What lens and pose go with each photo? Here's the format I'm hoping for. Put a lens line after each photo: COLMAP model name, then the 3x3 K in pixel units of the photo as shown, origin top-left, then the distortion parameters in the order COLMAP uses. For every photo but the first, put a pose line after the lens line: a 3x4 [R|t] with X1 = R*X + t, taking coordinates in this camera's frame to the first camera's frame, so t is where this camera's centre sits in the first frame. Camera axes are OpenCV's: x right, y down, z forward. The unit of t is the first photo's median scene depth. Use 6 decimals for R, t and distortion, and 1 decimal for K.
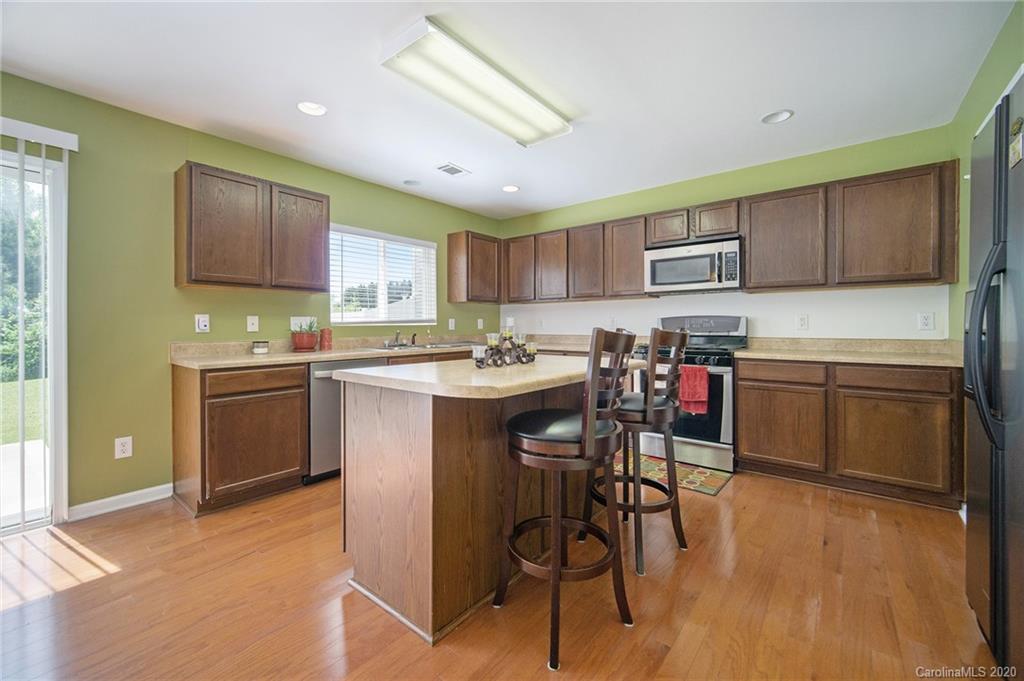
lens RADIAL K [[417.3, 0, 510.4], [0, 417.3, 328.4], [0, 0, 1]] dist [0.002151, -0.000798]
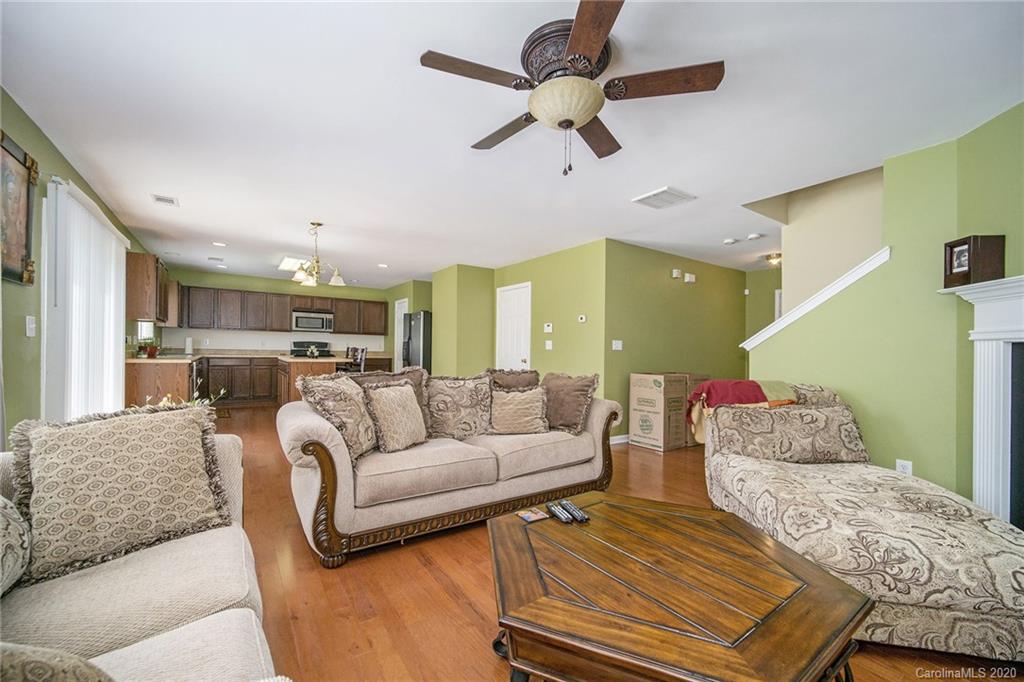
lens RADIAL K [[417.3, 0, 511.8], [0, 417.3, 352.9], [0, 0, 1]] dist [0.002151, -0.000798]
pose [[0.293080, 0.001190, 0.956087, -1.696930], [-0.014397, 0.999891, 0.003169, 0.011600], [-0.955979, -0.014694, 0.293066, -0.893057]]
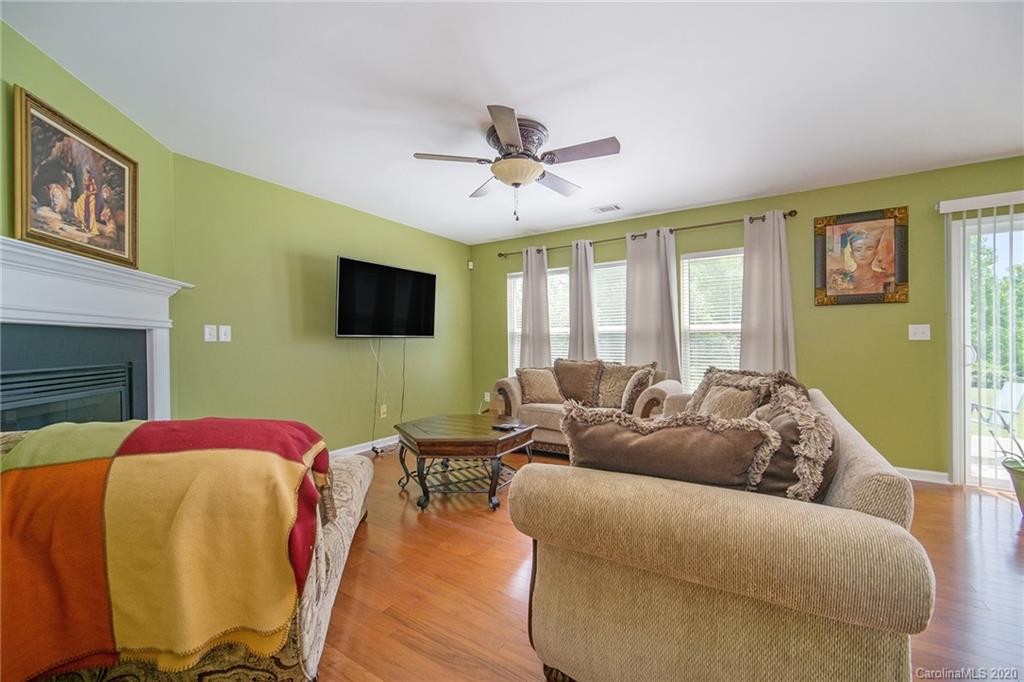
lens RADIAL K [[417.3, 0, 505.3], [0, 417.3, 346.4], [0, 0, 1]] dist [0.002151, -0.000798]
pose [[0.109102, 0.010122, -0.993979, -0.278421], [-0.004545, 0.999943, 0.009683, 0.007097], [0.994020, 0.003461, 0.109142, -0.900024]]
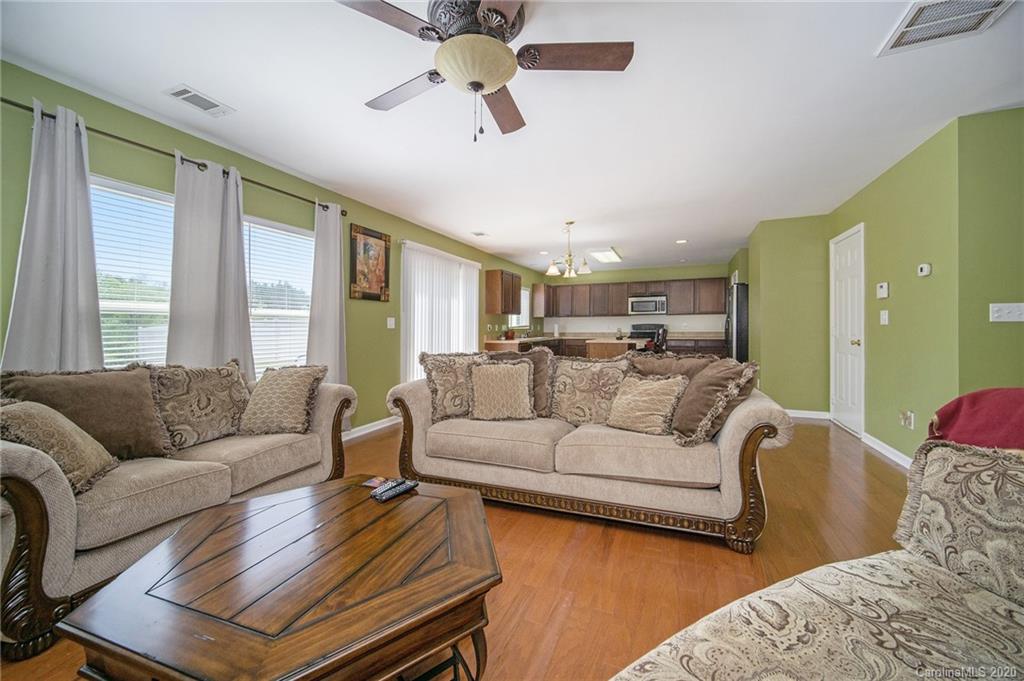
lens RADIAL K [[417.3, 0, 499.6], [0, 417.3, 327.5], [0, 0, 1]] dist [0.002151, -0.000798]
pose [[0.963585, -0.004277, 0.267368, -1.224503], [0.007433, 0.999914, -0.010793, 0.011975], [-0.267299, 0.012387, 0.963534, -1.327488]]
